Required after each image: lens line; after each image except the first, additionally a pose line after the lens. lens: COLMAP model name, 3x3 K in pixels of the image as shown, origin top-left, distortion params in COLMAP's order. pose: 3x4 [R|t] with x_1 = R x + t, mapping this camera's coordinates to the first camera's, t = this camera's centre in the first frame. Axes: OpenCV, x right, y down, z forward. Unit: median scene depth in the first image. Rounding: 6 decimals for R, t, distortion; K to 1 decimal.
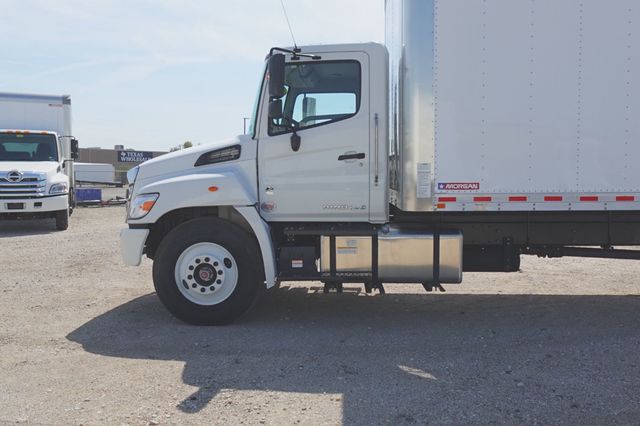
lens RADIAL K [[563.2, 0, 320.3], [0, 563.2, 212.1], [0, 0, 1]] dist [-0.007077, 0.013716]
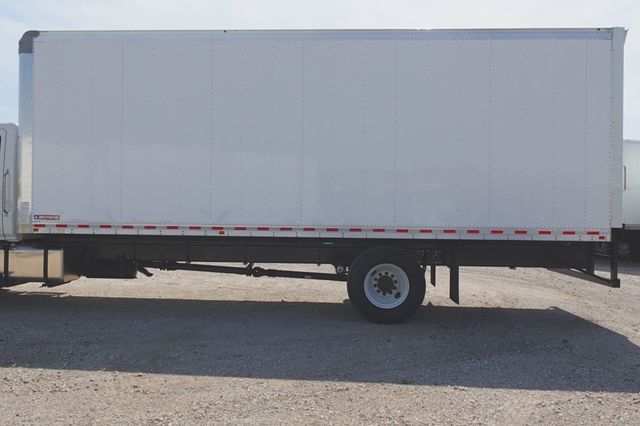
lens RADIAL K [[563.2, 0, 320.3], [0, 563.2, 212.1], [0, 0, 1]] dist [-0.007077, 0.013716]
pose [[0.999748, 0.020636, -0.008787, 0.941816], [-0.021233, 0.997005, -0.074359, 0.036113], [0.007227, 0.074527, 0.997193, -0.500413]]
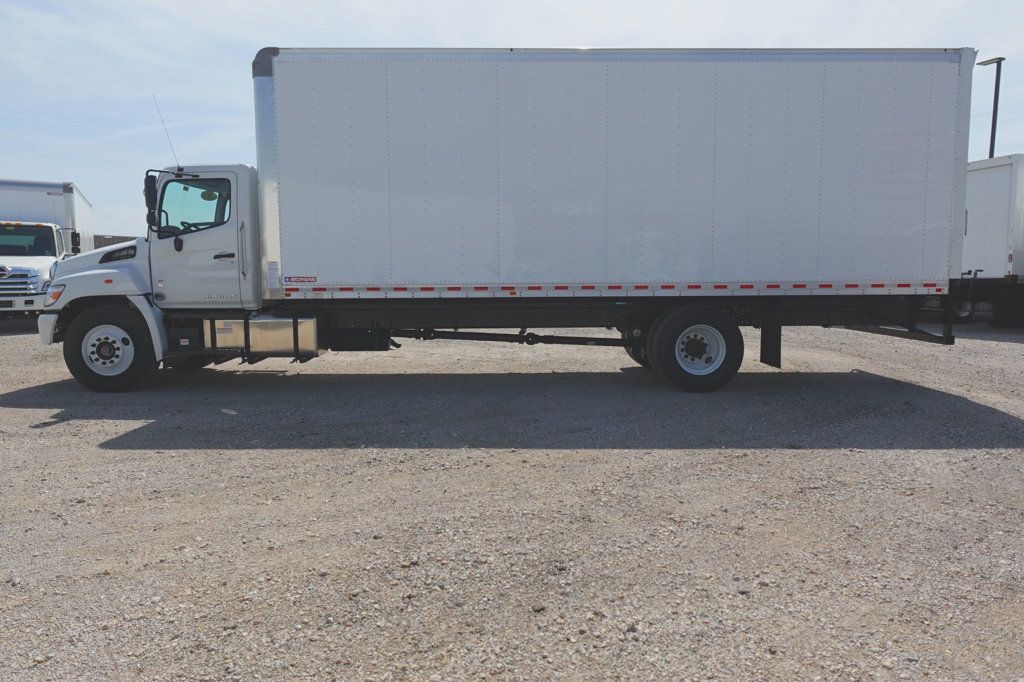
lens RADIAL K [[709.7, 0, 515.1], [0, 709.7, 340.1], [0, 0, 1]] dist [-0.000272, 0.004494]
pose [[0.997584, -0.004590, 0.069316, 0.581033], [0.002568, 0.999569, 0.029240, 0.043382], [-0.069421, -0.028992, 0.997166, -0.616823]]
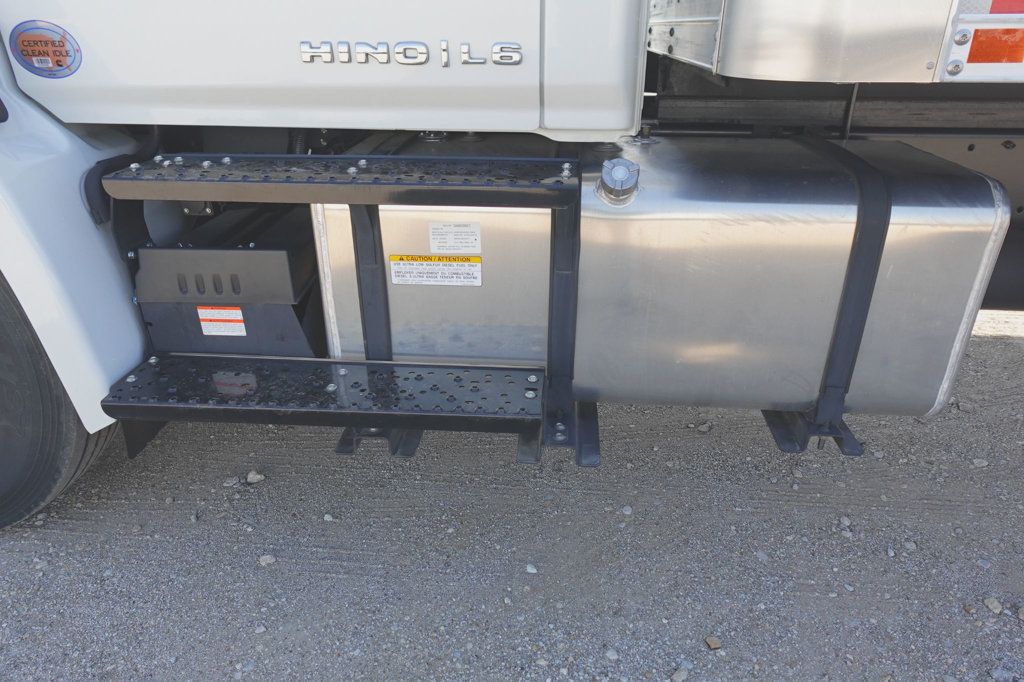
lens RADIAL K [[709.7, 0, 515.1], [0, 709.7, 340.1], [0, 0, 1]] dist [-0.000272, 0.004494]
pose [[0.999168, 0.019097, -0.036039, 0.087981], [-0.005876, 0.941790, 0.336150, 0.001433], [0.040361, -0.335658, 0.941119, 0.734496]]
